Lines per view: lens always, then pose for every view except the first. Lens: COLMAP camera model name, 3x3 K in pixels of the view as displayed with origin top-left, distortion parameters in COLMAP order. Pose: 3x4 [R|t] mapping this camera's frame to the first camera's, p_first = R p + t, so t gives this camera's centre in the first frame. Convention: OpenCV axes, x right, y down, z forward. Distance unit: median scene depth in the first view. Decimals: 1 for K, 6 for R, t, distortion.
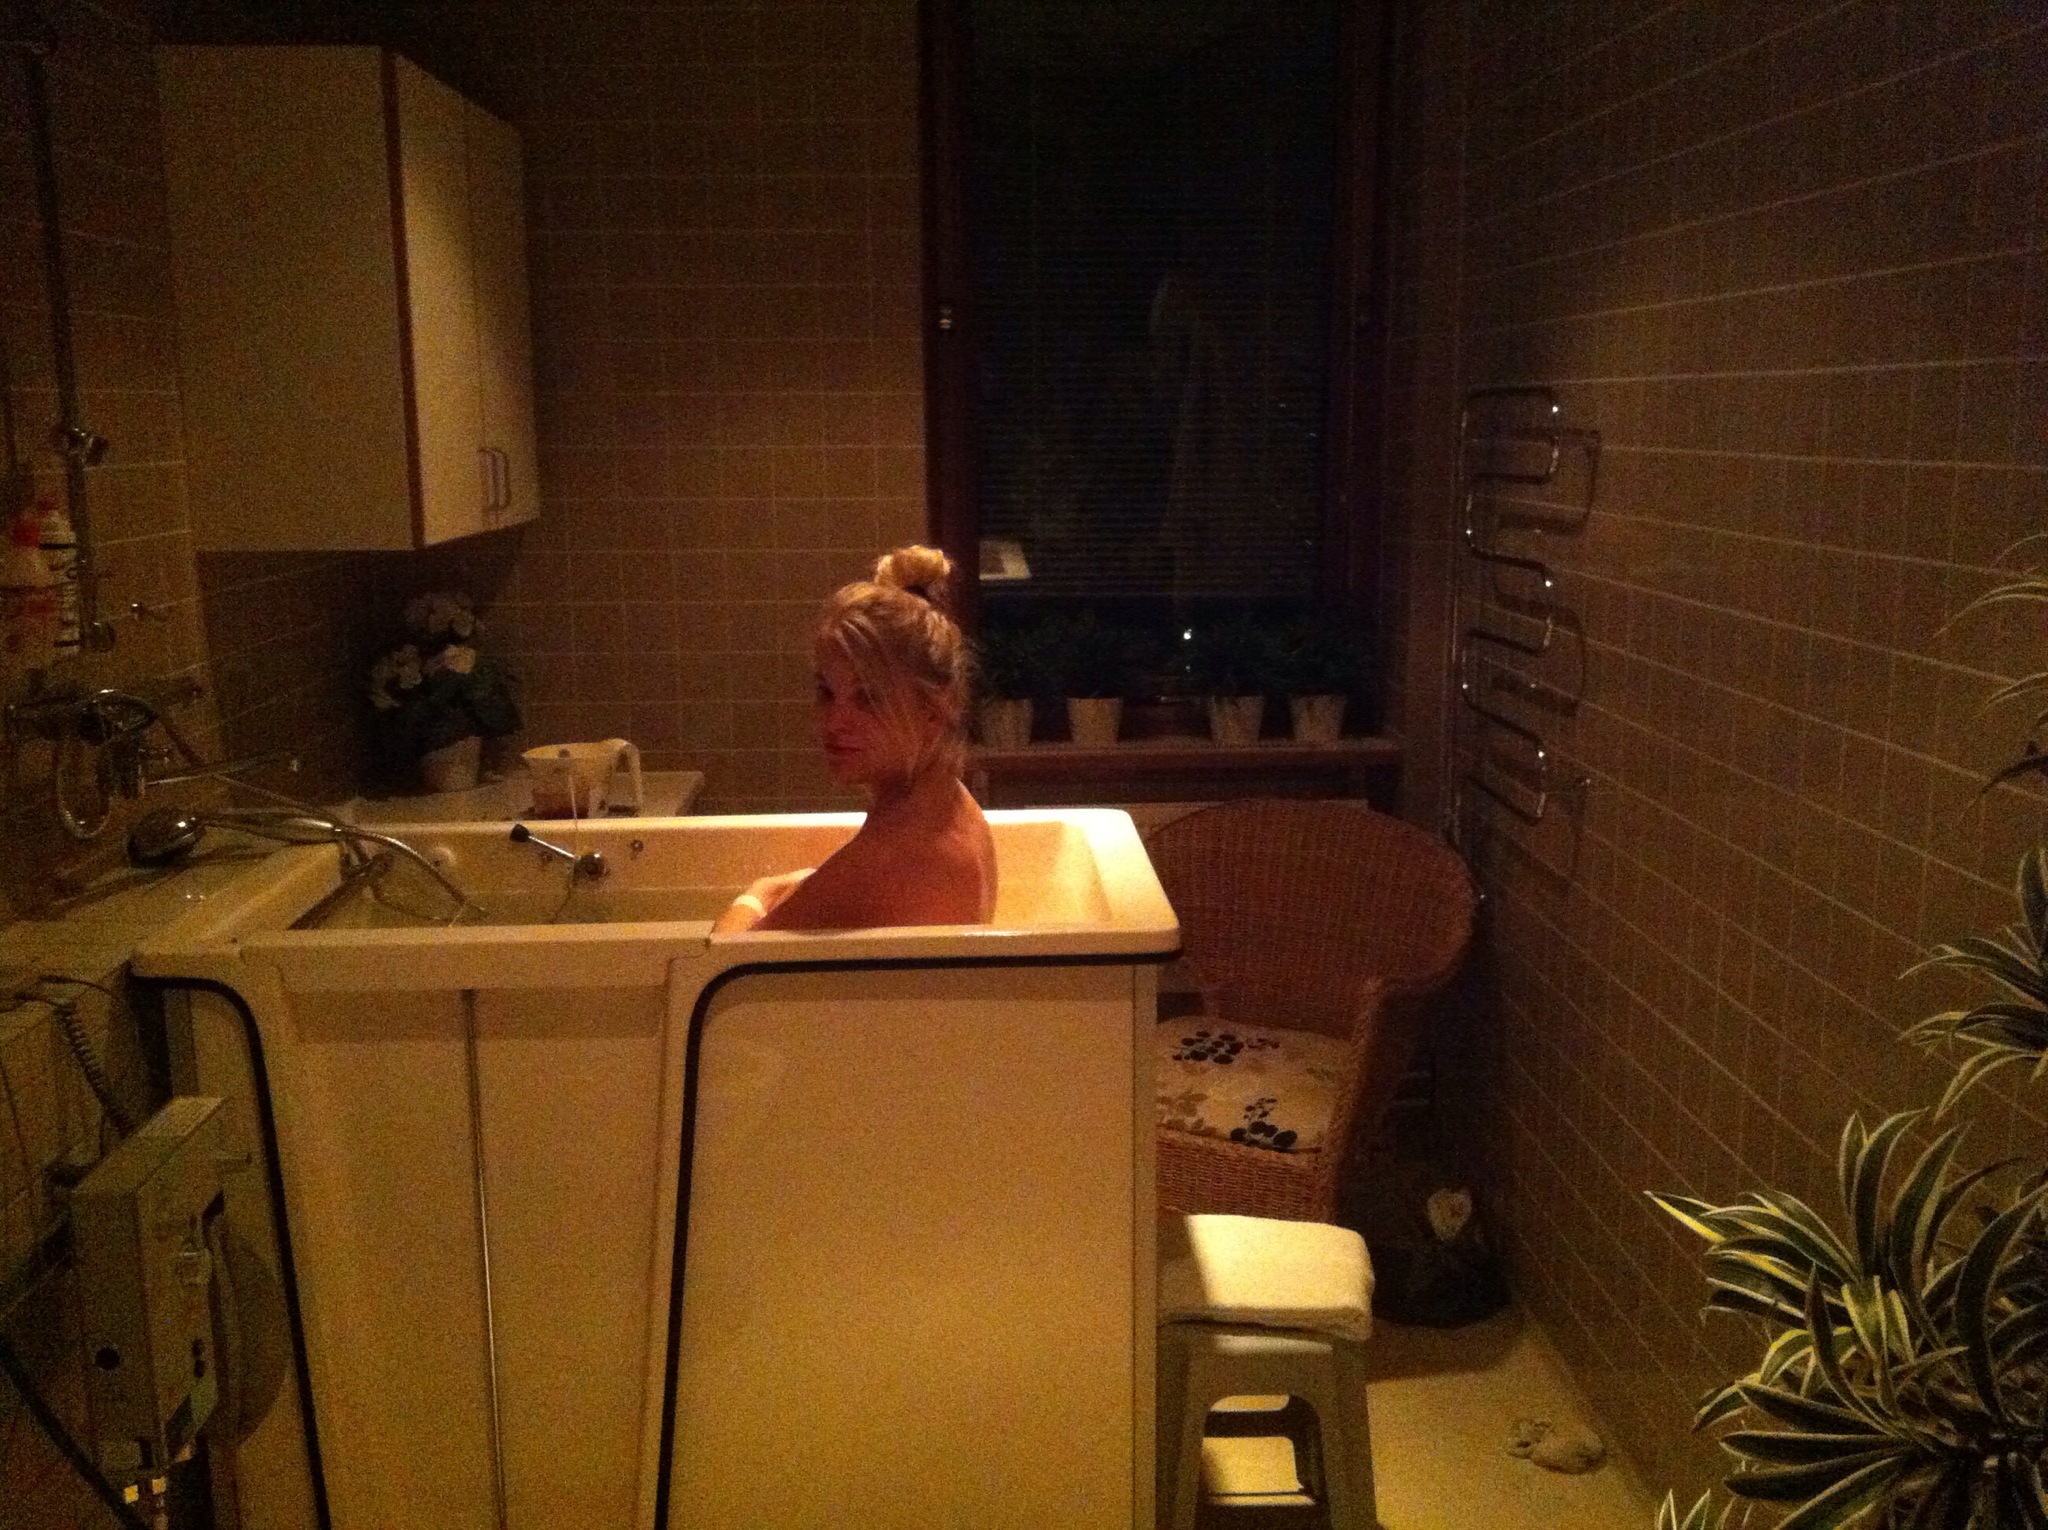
lens RADIAL K [[1848.1, 0, 1024.0], [0, 1848.1, 765.0], [0, 0, 1]] dist [-0.009325, -0.002146]
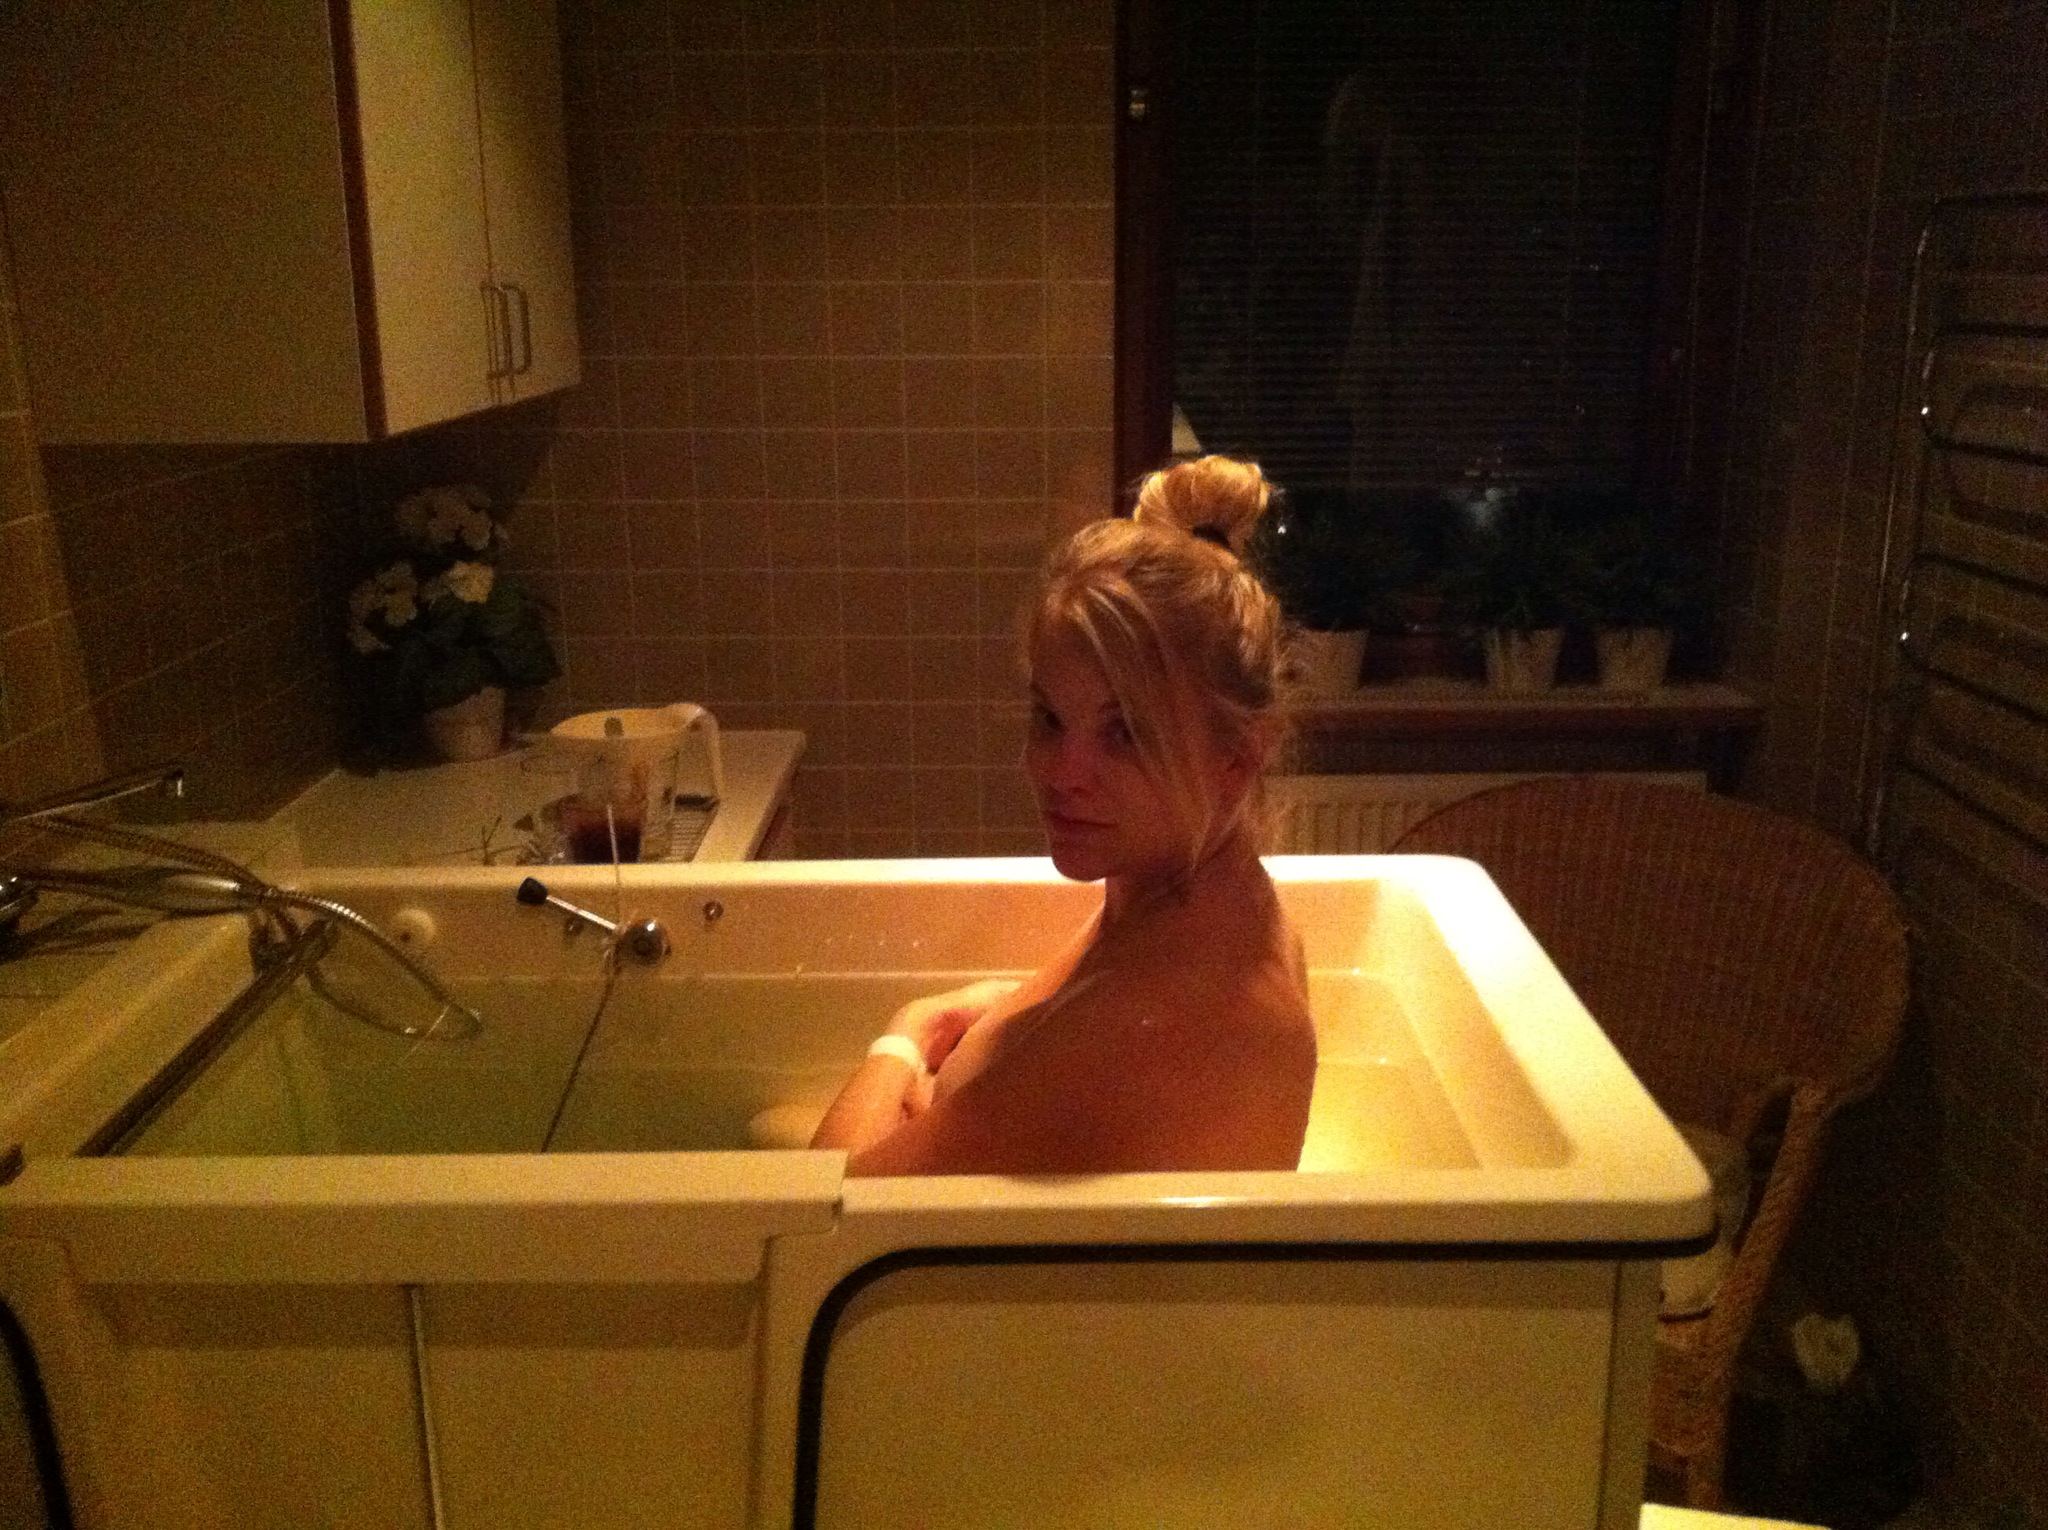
lens RADIAL K [[1848.1, 0, 1024.0], [0, 1848.1, 765.0], [0, 0, 1]] dist [-0.009325, -0.002146]
pose [[0.999019, 0.010354, -0.043055, -0.078355], [-0.006848, 0.996708, 0.080790, -0.061885], [0.043750, -0.080416, 0.995801, 0.385774]]
